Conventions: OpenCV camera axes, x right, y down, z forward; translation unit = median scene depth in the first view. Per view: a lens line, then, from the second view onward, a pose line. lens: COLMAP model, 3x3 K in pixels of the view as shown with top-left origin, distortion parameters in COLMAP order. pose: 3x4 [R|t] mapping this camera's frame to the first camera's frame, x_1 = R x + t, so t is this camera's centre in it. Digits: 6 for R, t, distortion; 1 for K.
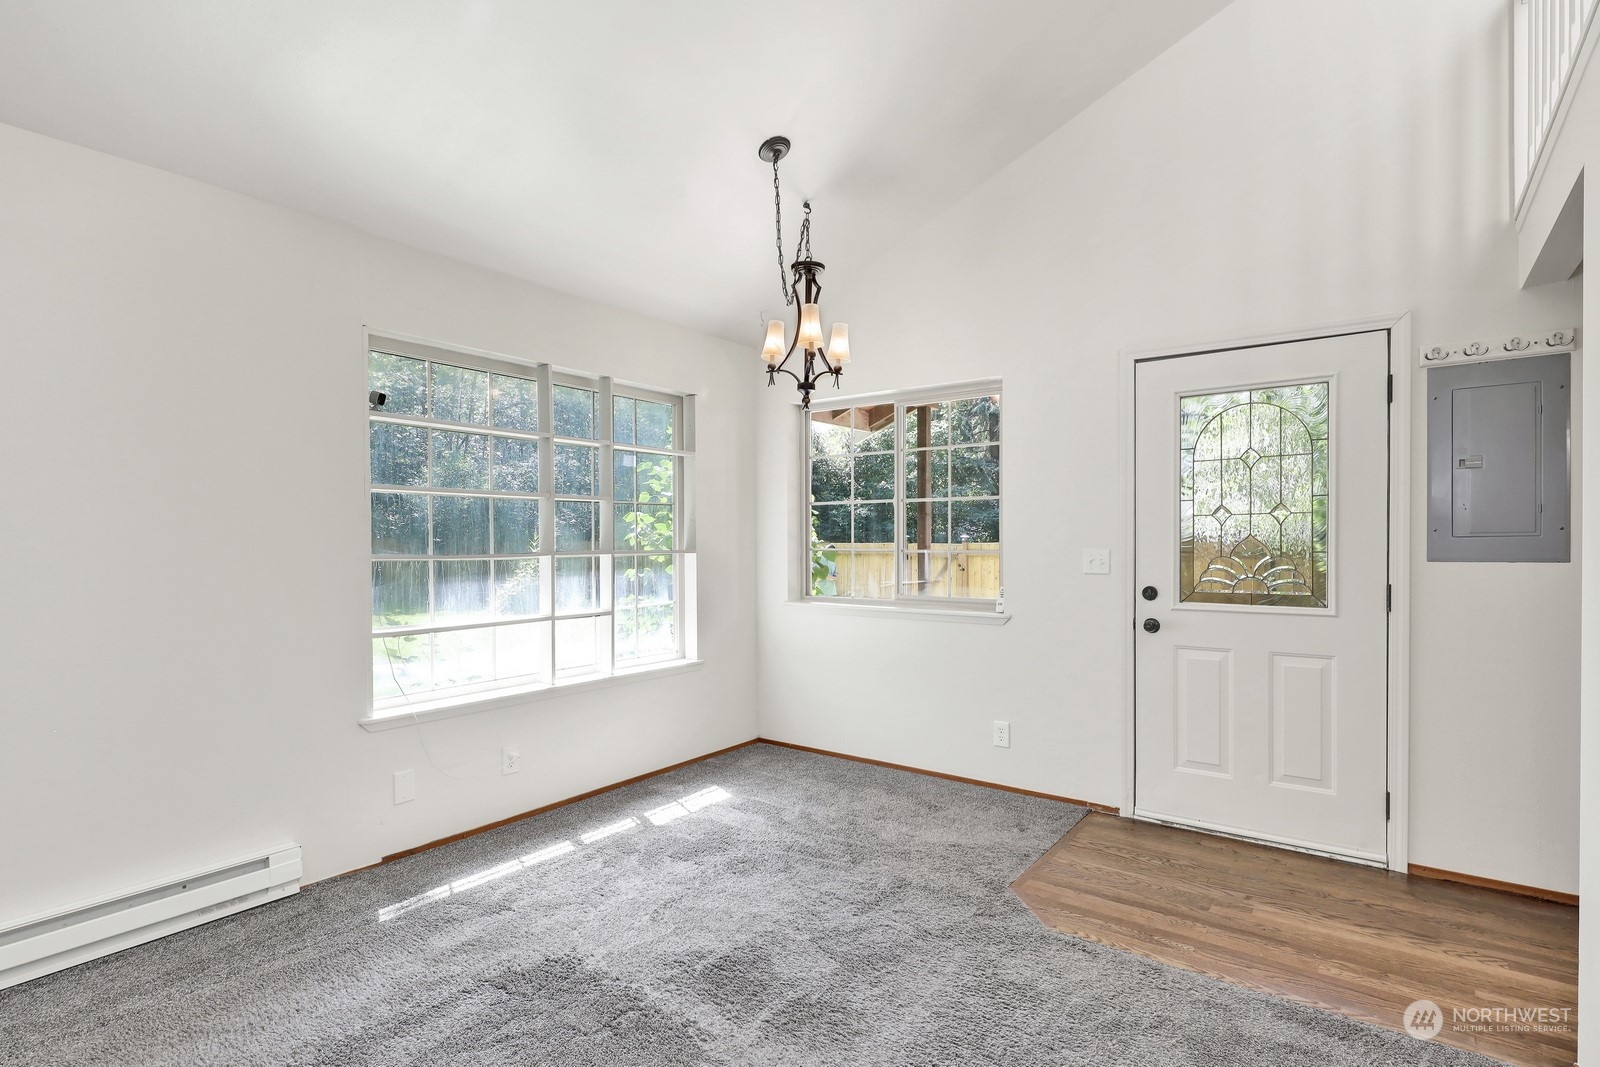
lens RADIAL K [[802.6, 0, 803.3], [0, 802.6, 542.7], [0, 0, 1]] dist [0.005103, -0.004794]
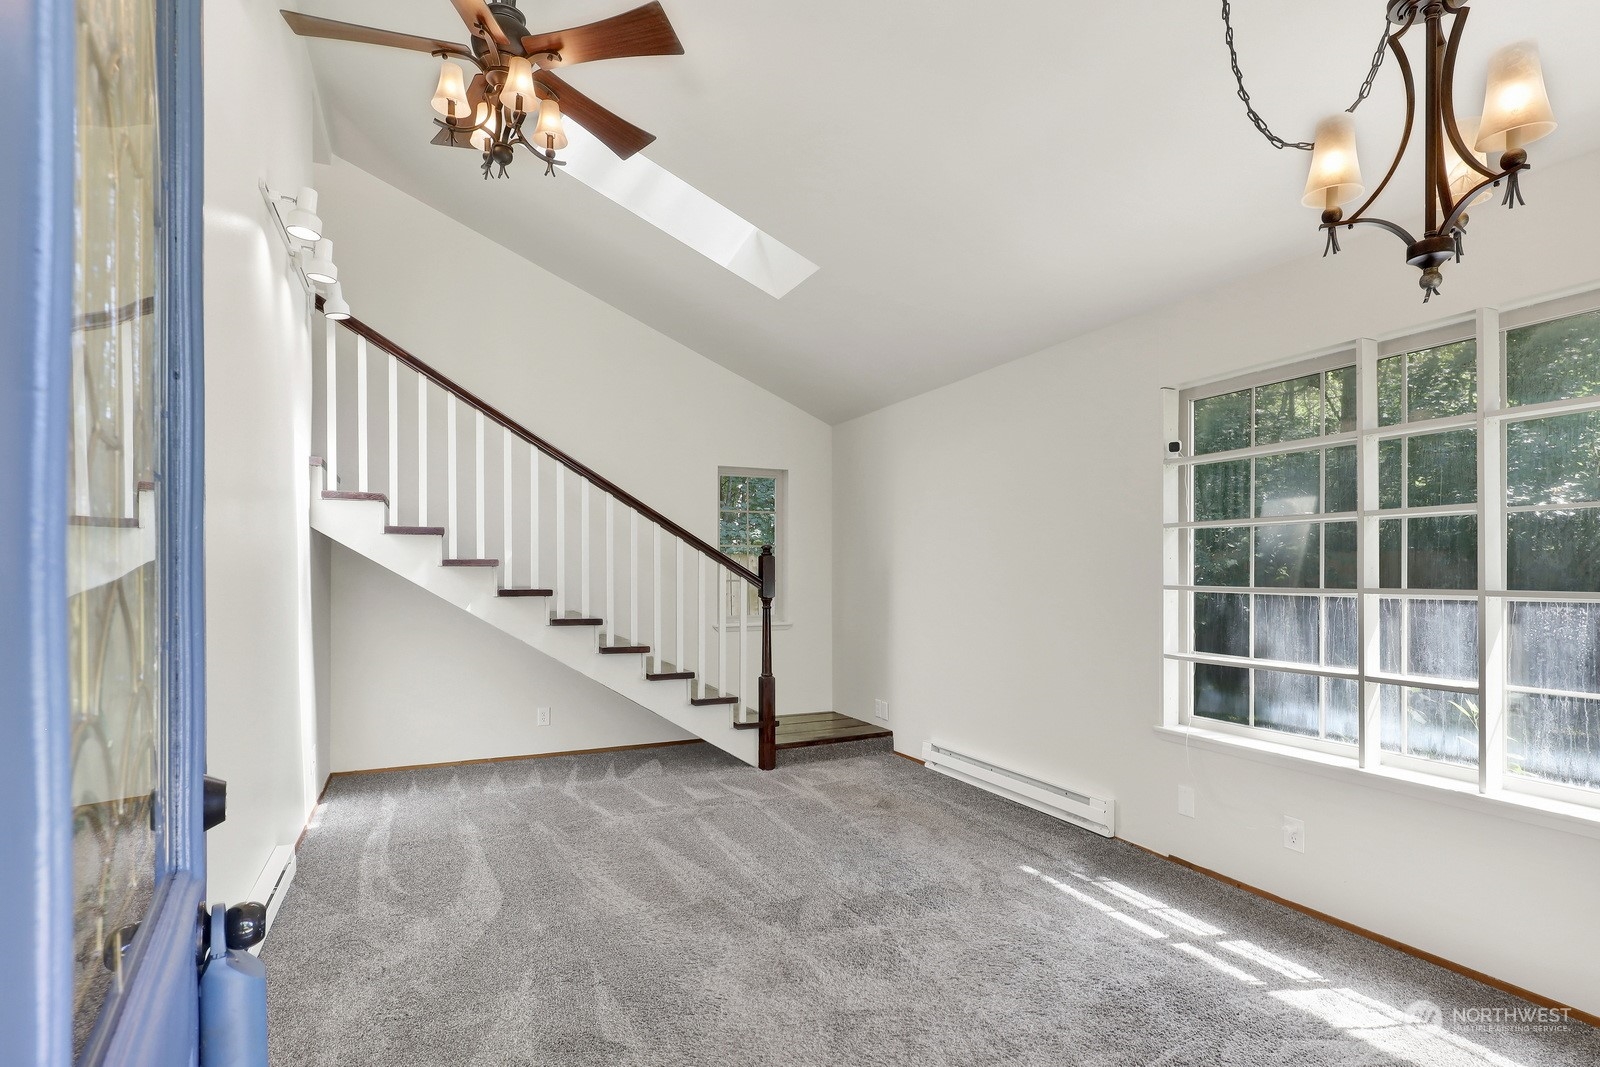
lens RADIAL K [[802.6, 0, 784.2], [0, 802.6, 569.2], [0, 0, 1]] dist [0.005103, -0.004794]
pose [[-0.494265, 0.007276, -0.869281, 0.756218], [0.004332, 0.999973, 0.005907, -0.016821], [0.869300, -0.000846, -0.494284, 1.145080]]
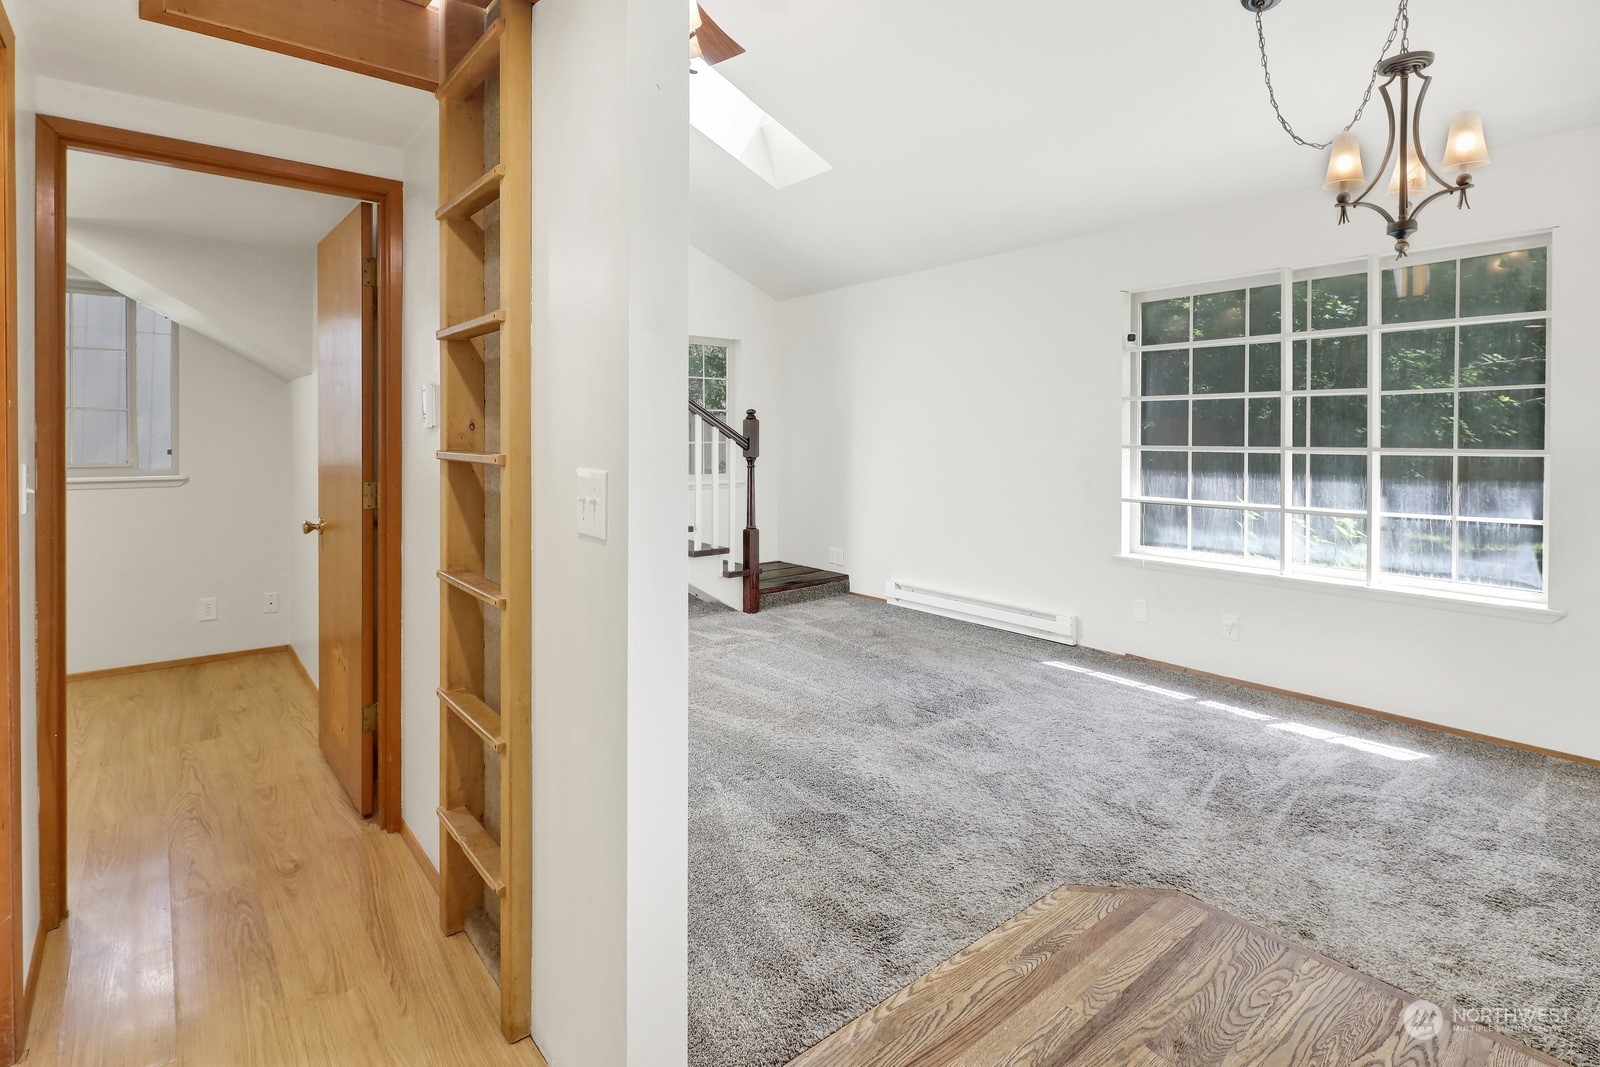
lens RADIAL K [[802.6, 0, 773.6], [0, 802.6, 439.6], [0, 0, 1]] dist [0.005103, -0.004794]
pose [[-0.270283, 0.016363, -0.962642, 1.088214], [0.000283, 0.999857, 0.016916, -0.019359], [0.962781, 0.004299, -0.270249, 0.823529]]
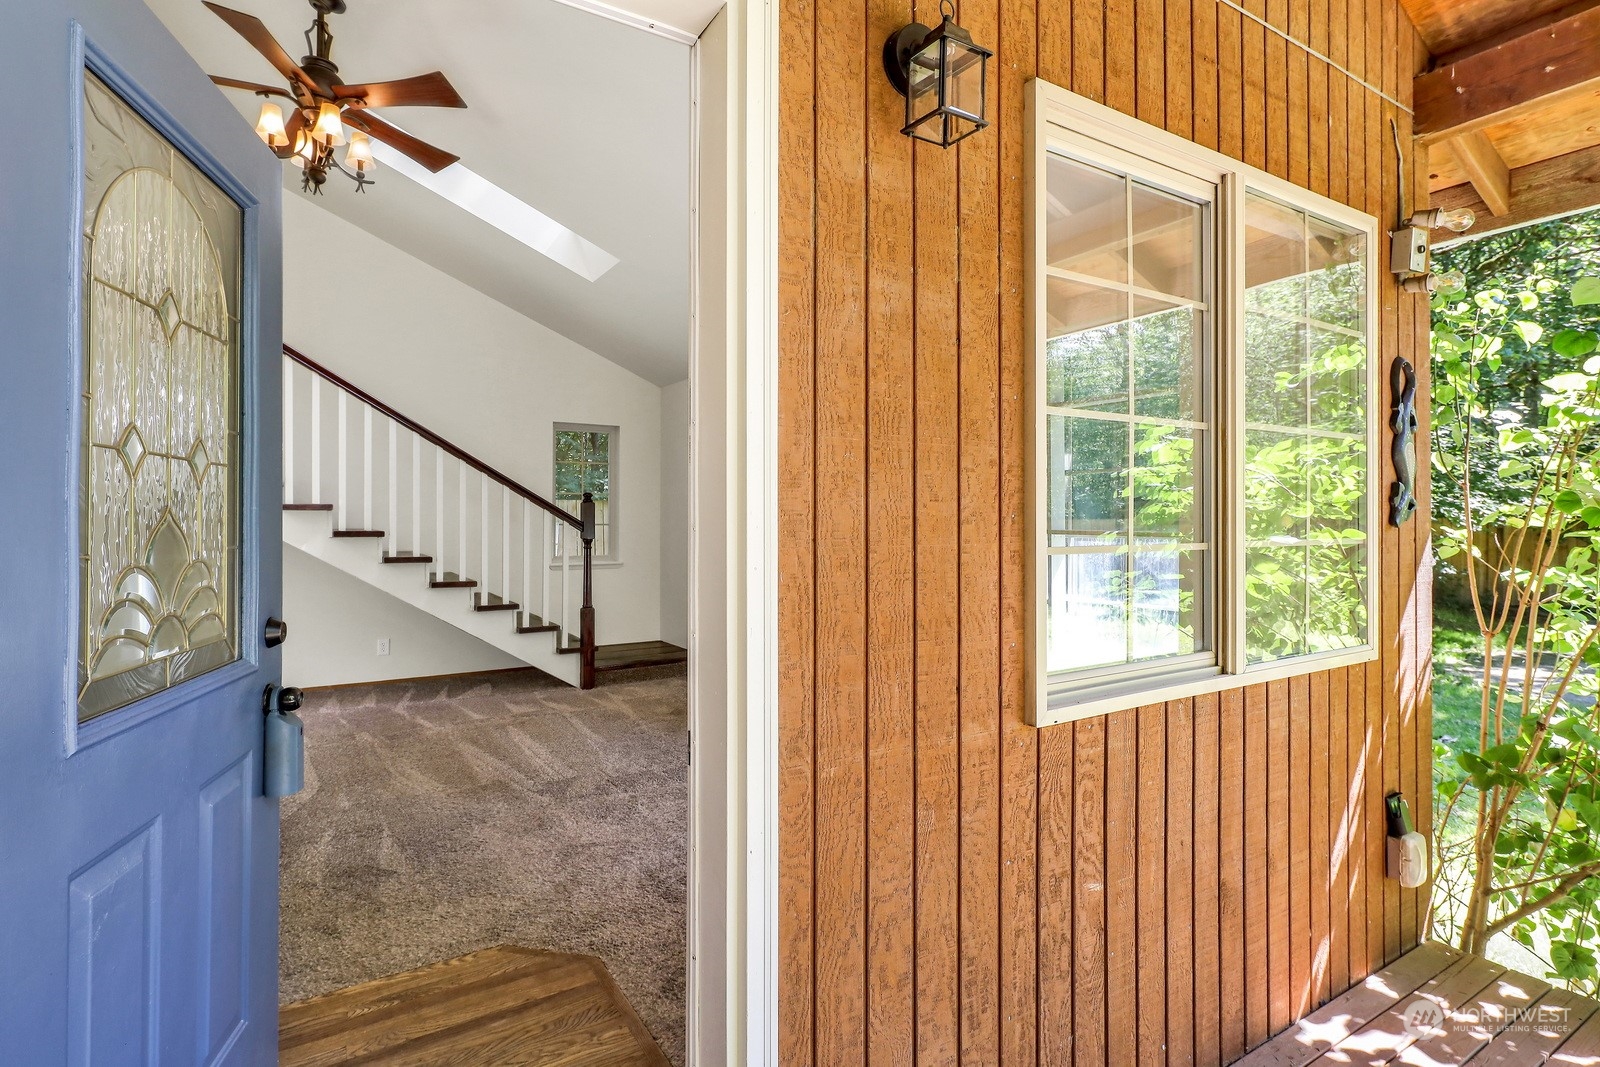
lens RADIAL K [[802.6, 0, 786.2], [0, 802.6, 511.0], [0, 0, 1]] dist [0.005103, -0.004794]
pose [[-0.382007, 0.001427, -0.924158, 0.912677], [-0.000283, 0.999999, 0.001661, -0.017087], [0.924159, 0.000896, -0.382006, 1.463674]]
